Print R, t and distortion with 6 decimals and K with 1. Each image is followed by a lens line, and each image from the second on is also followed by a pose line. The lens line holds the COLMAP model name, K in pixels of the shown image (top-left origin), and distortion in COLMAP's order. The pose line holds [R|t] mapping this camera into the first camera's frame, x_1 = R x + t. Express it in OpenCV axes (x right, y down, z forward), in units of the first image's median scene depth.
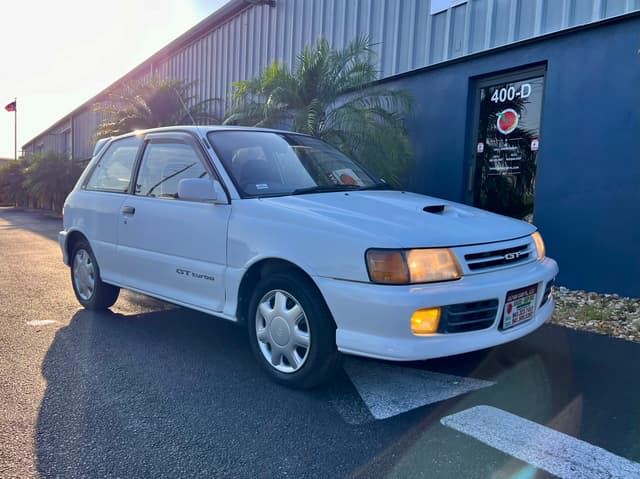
lens RADIAL K [[522.9, 0, 305.6], [0, 522.9, 263.3], [0, 0, 1]] dist [0.038591, -0.040958]
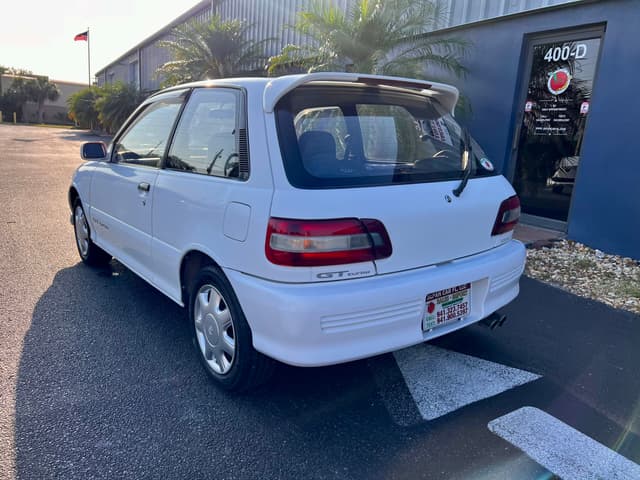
lens RADIAL K [[467.8, 0, 328.4], [0, 467.8, 245.5], [0, 0, 1]] dist [0.027115, -0.025947]
pose [[0.998313, 0.045251, -0.036367, -0.011992], [-0.040509, 0.991707, 0.121967, -0.051391], [0.041584, -0.120288, 0.991868, 0.047233]]
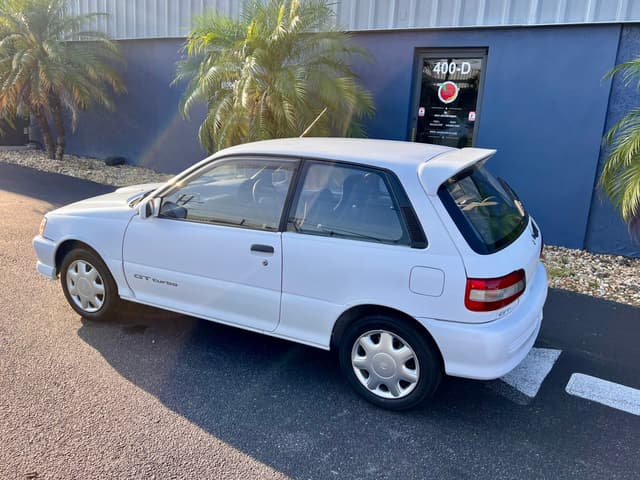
lens RADIAL K [[522.9, 0, 321.1], [0, 522.9, 242.3], [0, 0, 1]] dist [0.038591, -0.040958]
pose [[0.933086, -0.067879, 0.353189, -0.326108], [0.011592, 0.987194, 0.159102, -0.133174], [-0.359466, -0.144362, 0.921924, -0.026599]]
